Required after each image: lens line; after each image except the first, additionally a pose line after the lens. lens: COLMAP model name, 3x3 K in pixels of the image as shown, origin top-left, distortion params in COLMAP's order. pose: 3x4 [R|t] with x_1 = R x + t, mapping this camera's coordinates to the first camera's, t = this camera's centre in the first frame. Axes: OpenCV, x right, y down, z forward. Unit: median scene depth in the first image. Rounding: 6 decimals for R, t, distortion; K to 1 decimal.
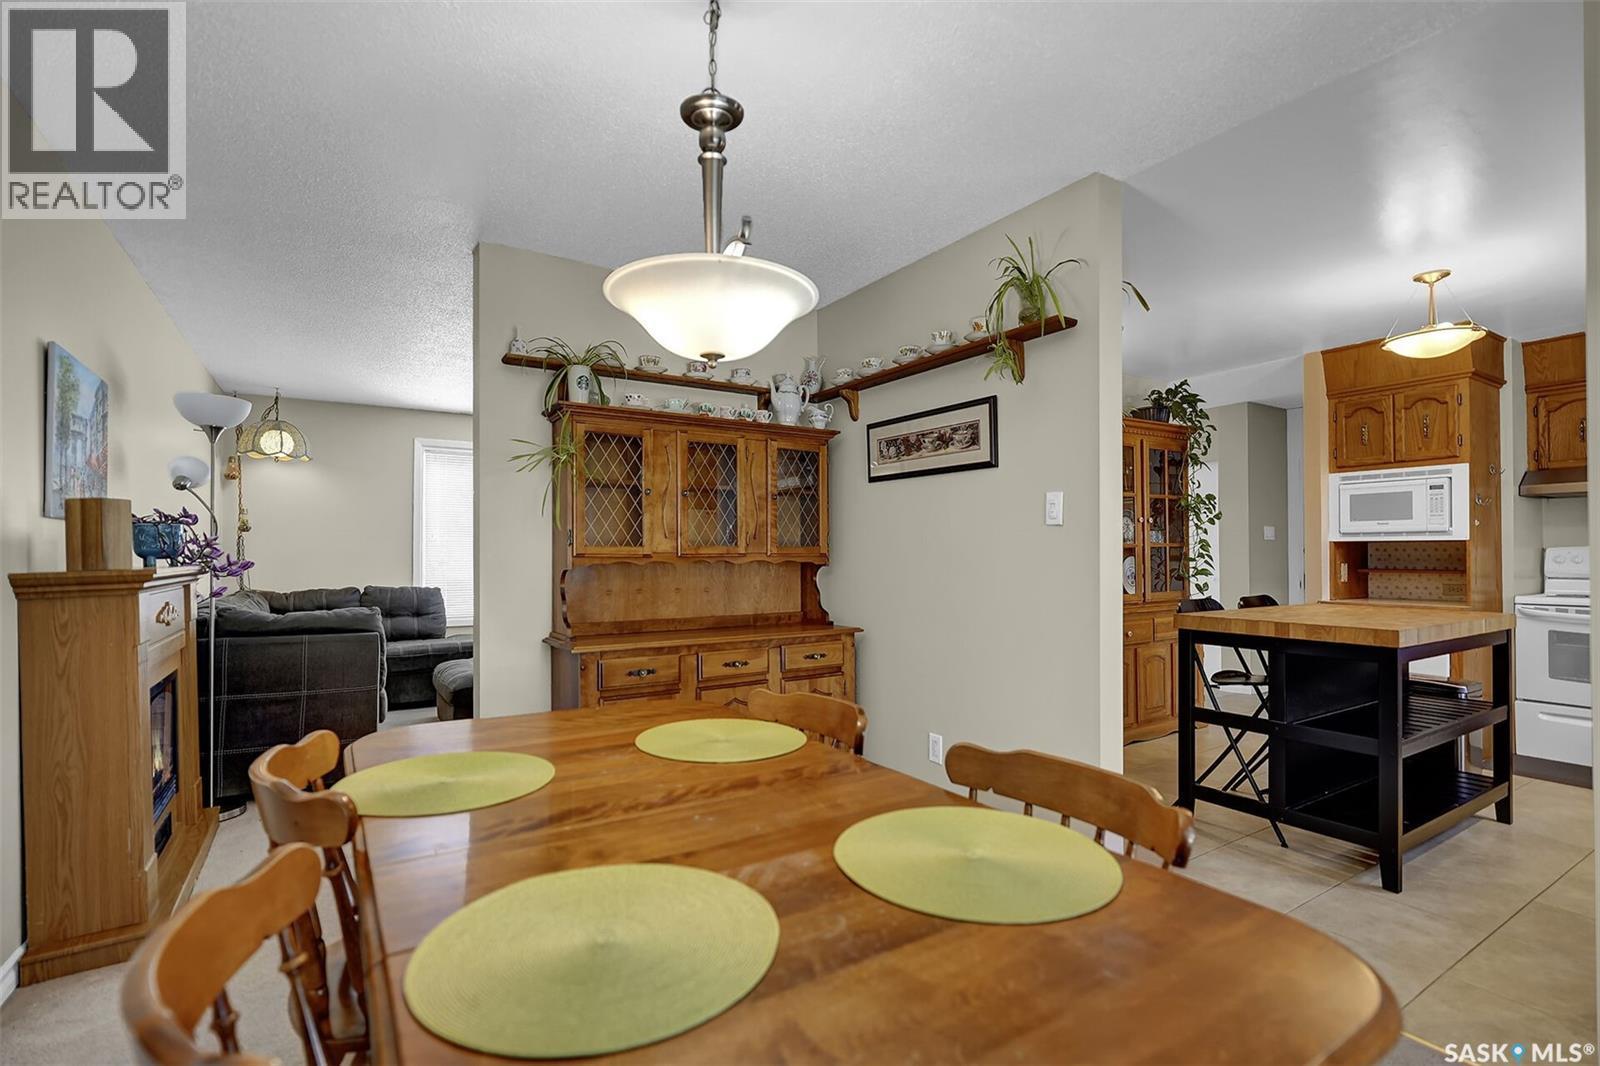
lens RADIAL K [[736.7, 0, 801.8], [0, 736.7, 542.3], [0, 0, 1]] dist [0.001849, 0.000157]
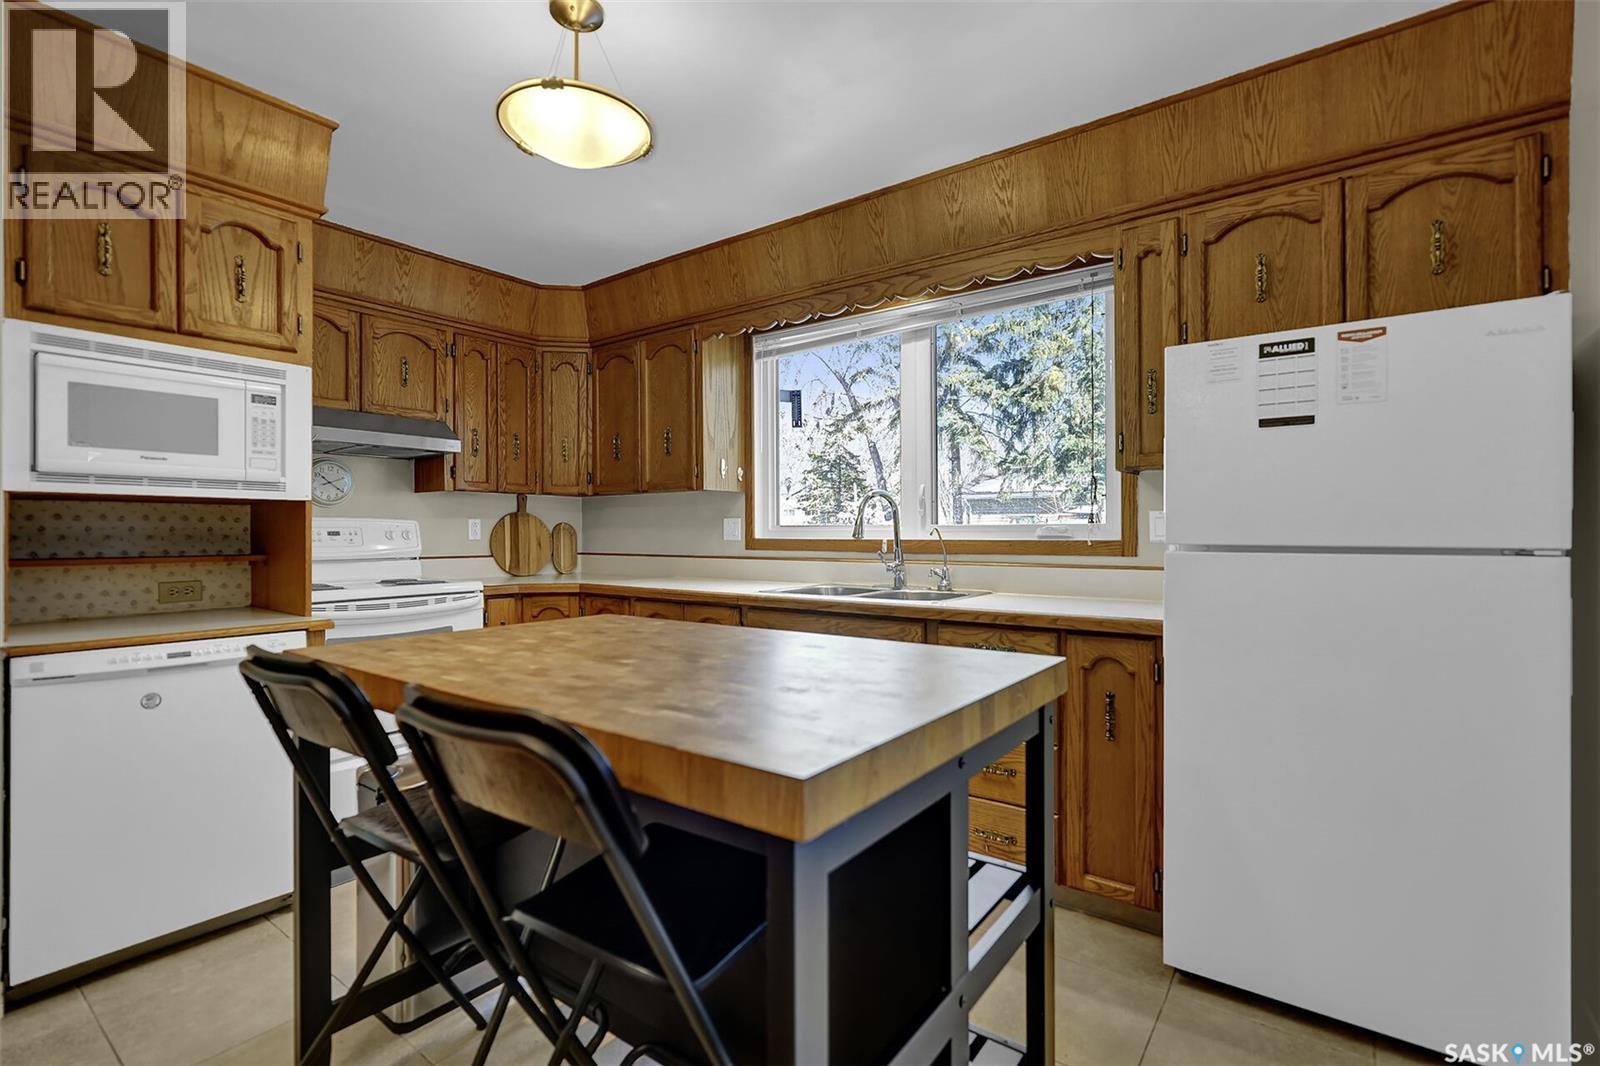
lens RADIAL K [[736.7, 0, 802.2], [0, 736.7, 533.7], [0, 0, 1]] dist [0.001849, 0.000157]
pose [[-0.364850, 0.004605, 0.931055, 0.210089], [-0.005264, 0.999962, -0.007008, 0.023091], [-0.931052, -0.007458, -0.364812, 0.790278]]
